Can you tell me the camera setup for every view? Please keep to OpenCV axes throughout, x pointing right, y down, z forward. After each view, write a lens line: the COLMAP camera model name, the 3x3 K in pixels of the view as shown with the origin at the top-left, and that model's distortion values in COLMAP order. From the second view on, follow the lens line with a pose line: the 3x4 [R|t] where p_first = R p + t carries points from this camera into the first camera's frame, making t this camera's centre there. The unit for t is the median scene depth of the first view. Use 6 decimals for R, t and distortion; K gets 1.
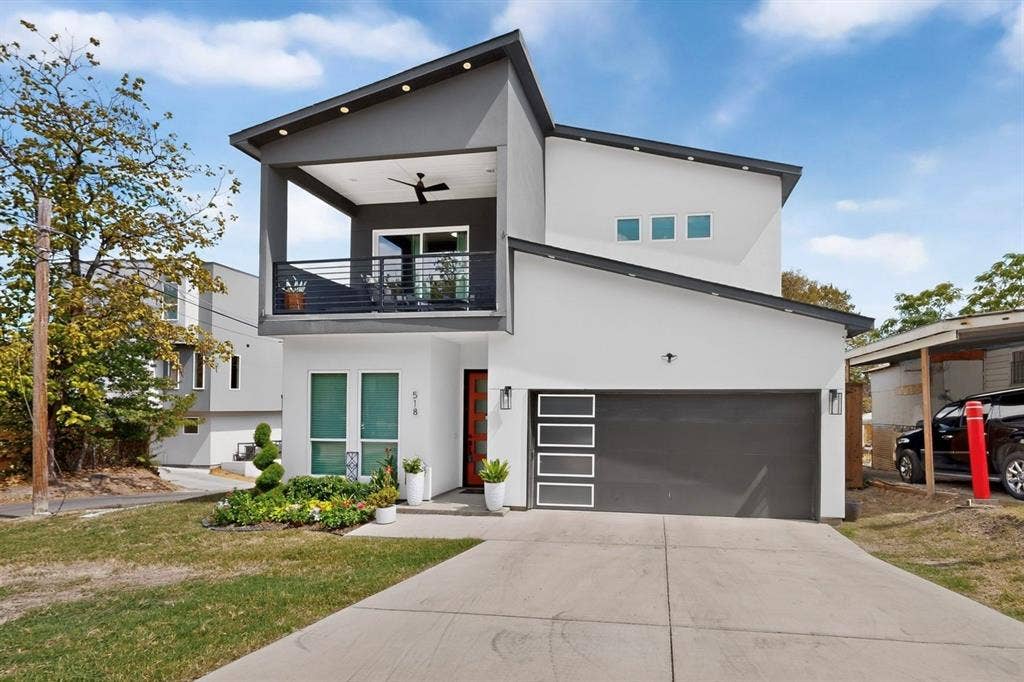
lens RADIAL K [[643.1, 0, 513.1], [0, 643.1, 380.4], [0, 0, 1]] dist [-0.001354, -0.000637]
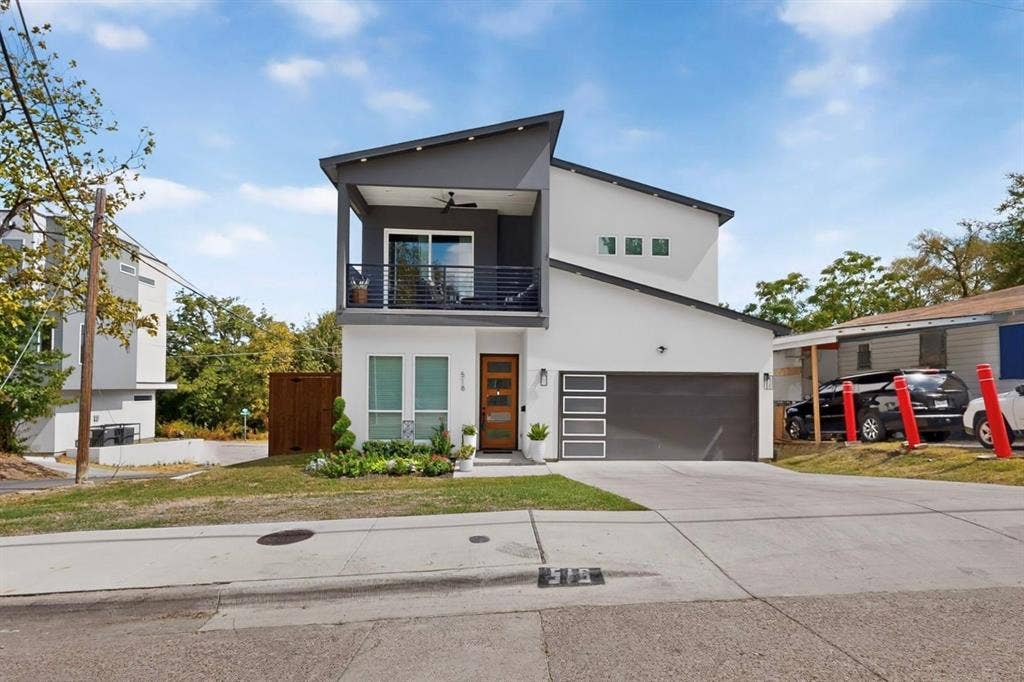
lens RADIAL K [[798.4, 0, 512.0], [0, 798.4, 341.0], [0, 0, 1]] dist [0.006429, 0.000832]
pose [[0.962343, 0.017957, 0.271244, -0.483462], [-0.013778, 0.999755, -0.017304, -0.017070], [-0.271488, 0.012915, 0.962355, -0.531706]]
